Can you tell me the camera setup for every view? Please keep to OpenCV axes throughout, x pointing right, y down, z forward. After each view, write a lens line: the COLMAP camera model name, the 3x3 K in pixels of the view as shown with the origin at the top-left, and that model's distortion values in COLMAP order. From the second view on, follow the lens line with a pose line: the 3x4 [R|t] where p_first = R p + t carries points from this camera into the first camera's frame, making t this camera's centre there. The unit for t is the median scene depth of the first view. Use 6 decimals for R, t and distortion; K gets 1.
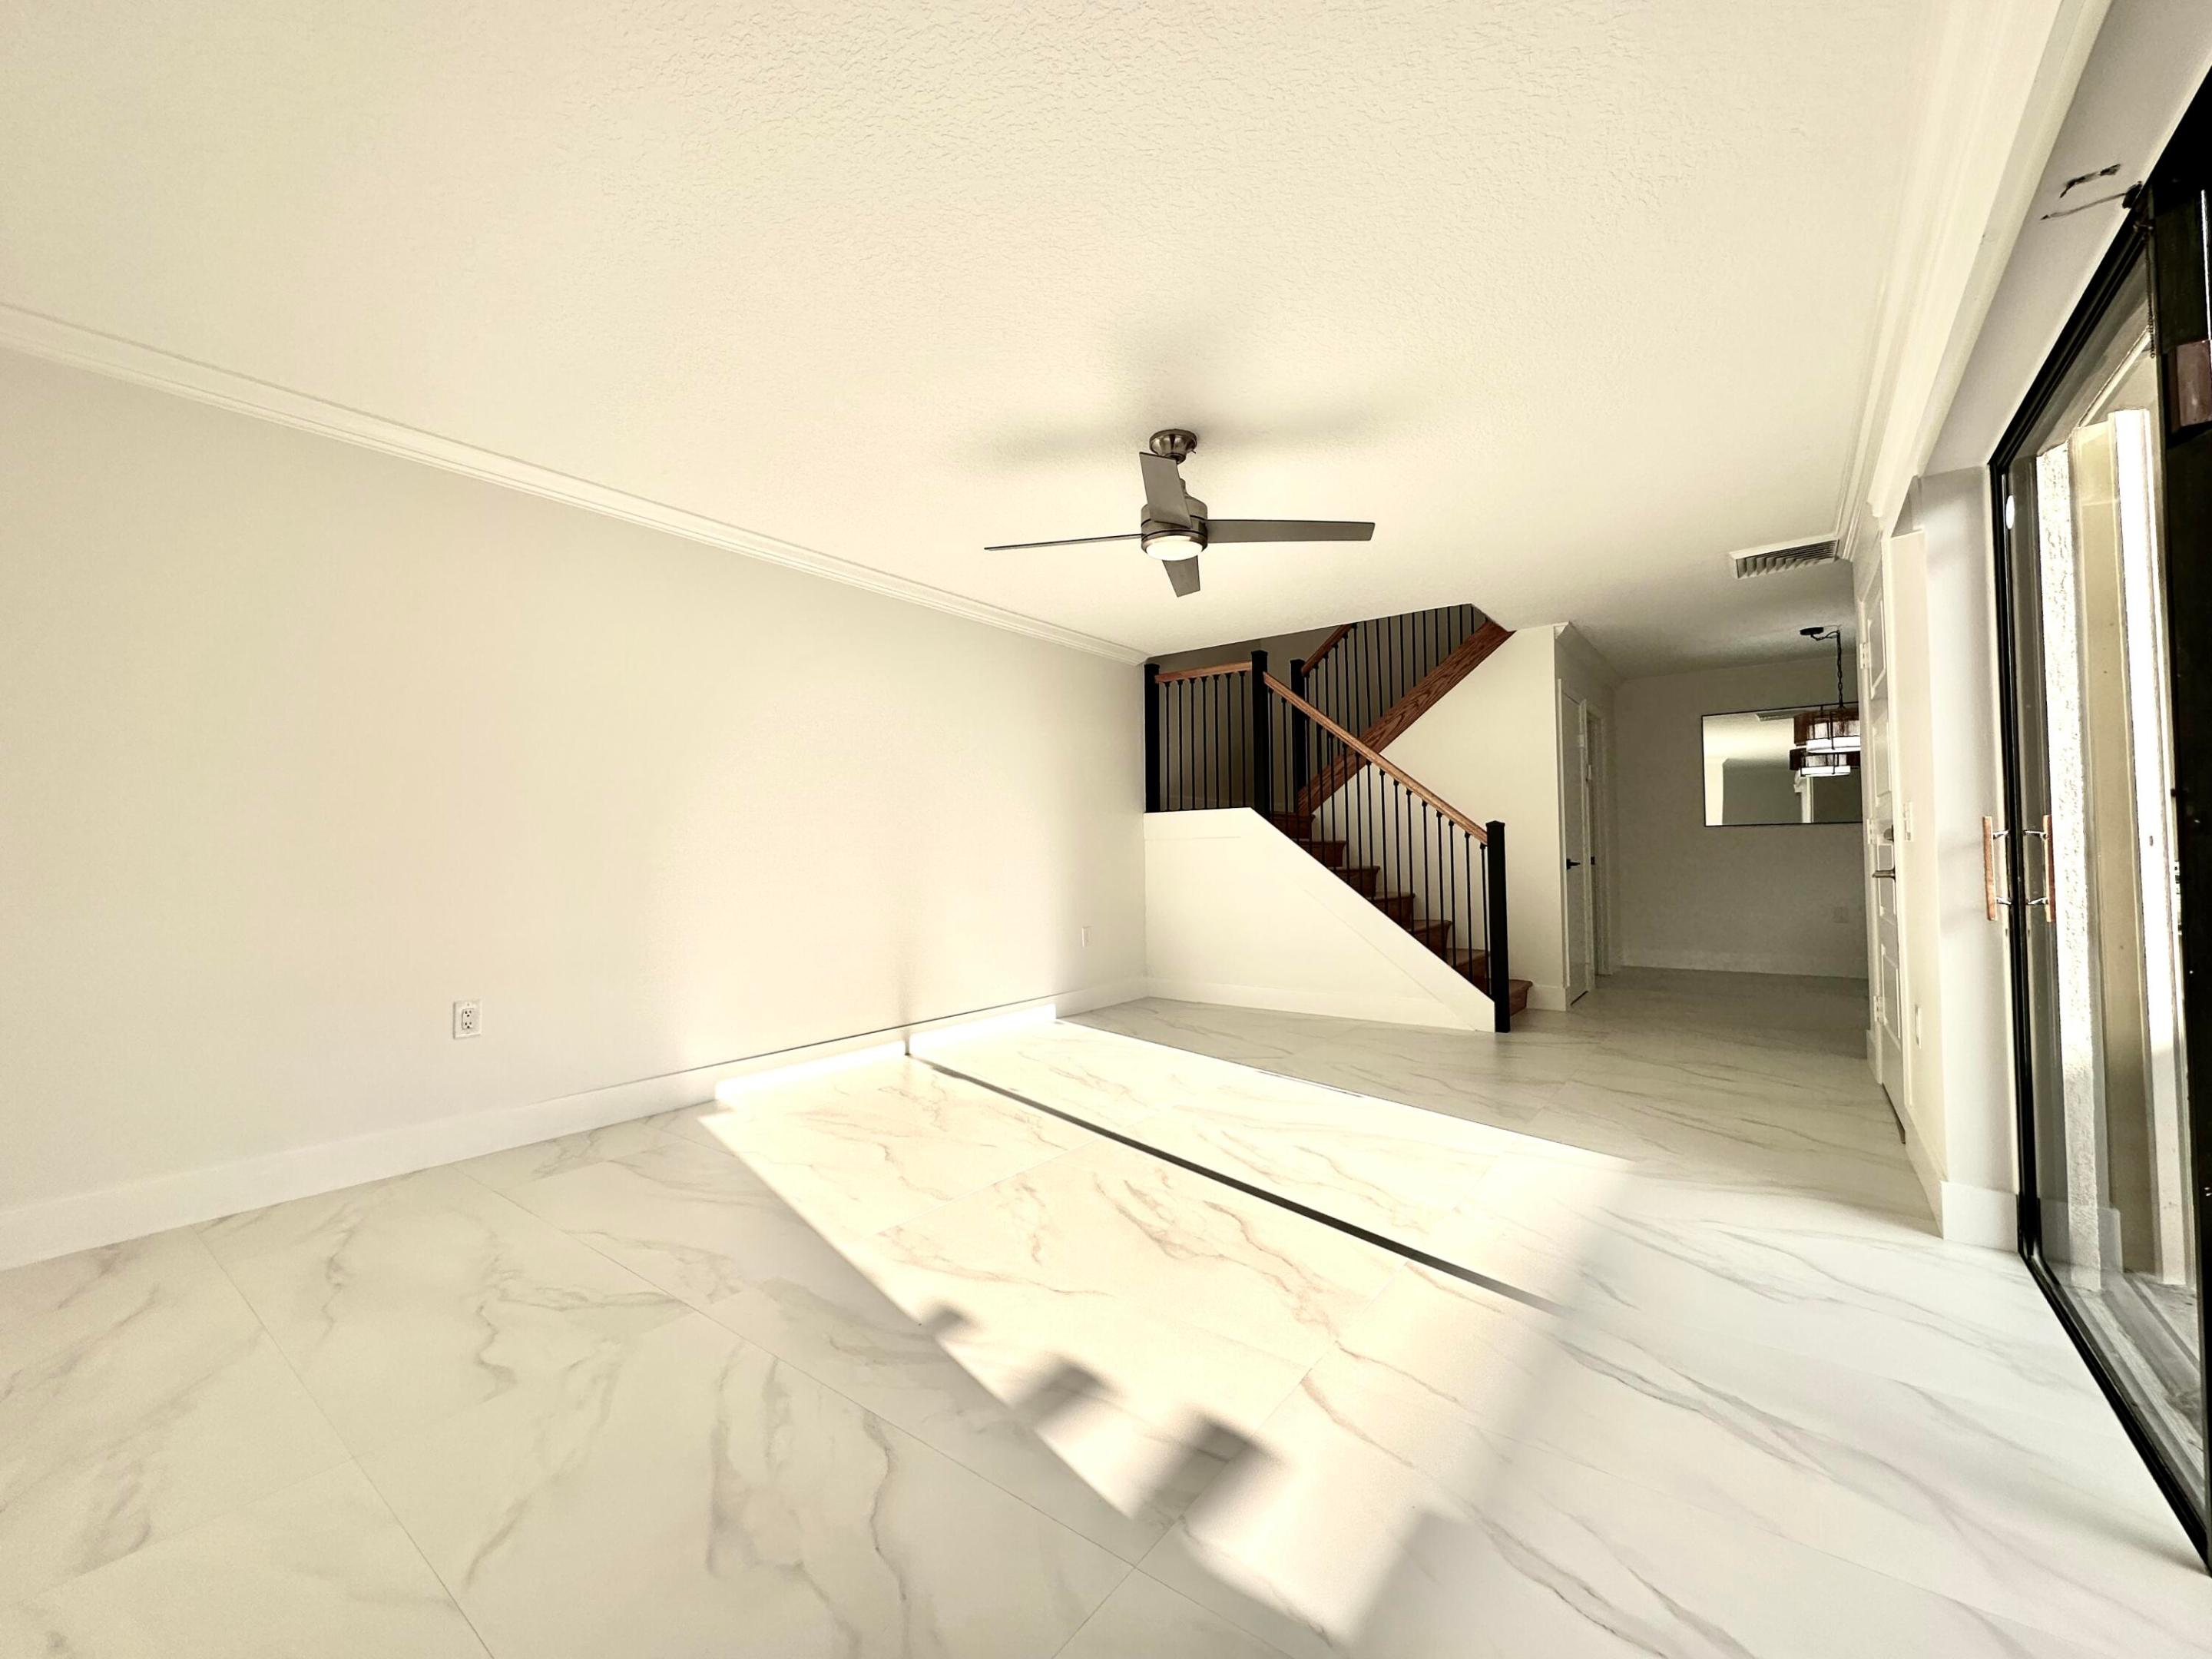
lens RADIAL K [[888.0, 0, 1106.1], [0, 888.0, 828.5], [0, 0, 1]] dist [0.003531, -0.000557]
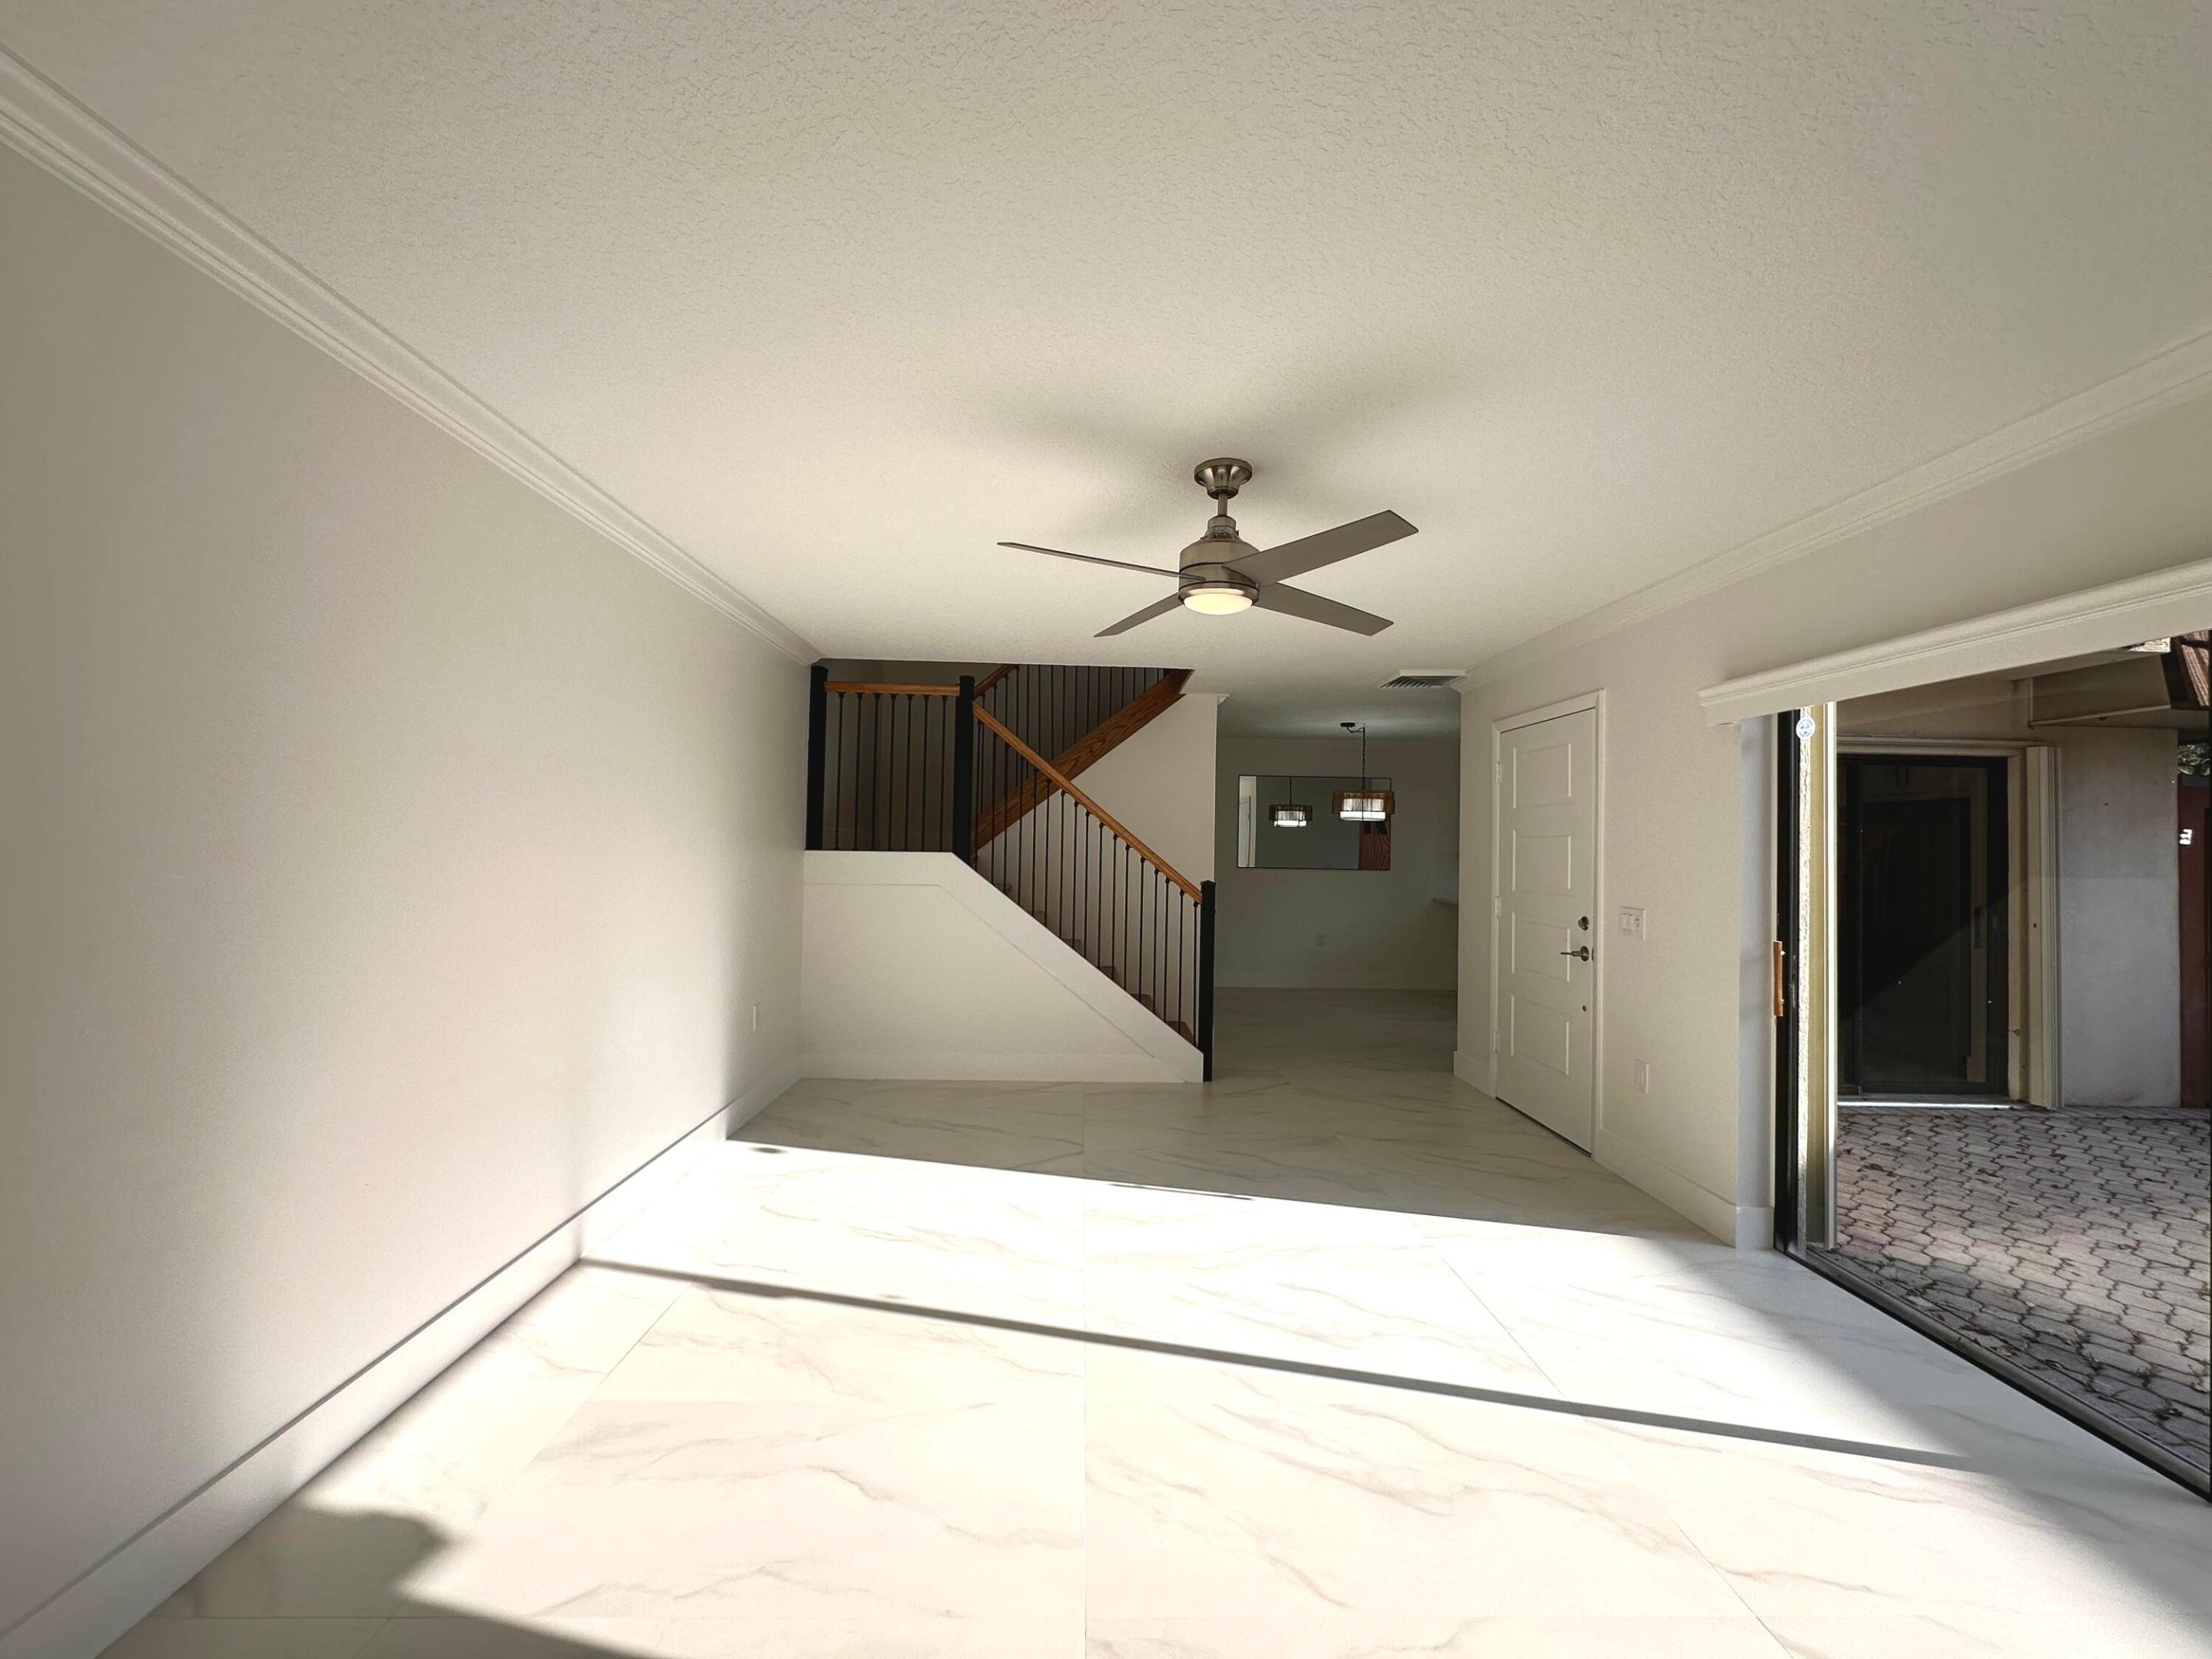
lens RADIAL K [[888.0, 0, 1107.2], [0, 888.0, 827.5], [0, 0, 1]] dist [0.003531, -0.000557]
pose [[0.780003, 0.041511, 0.624398, -0.307851], [-0.047061, 0.998863, -0.007618, -0.056315], [-0.624004, -0.023443, 0.781069, 0.249525]]
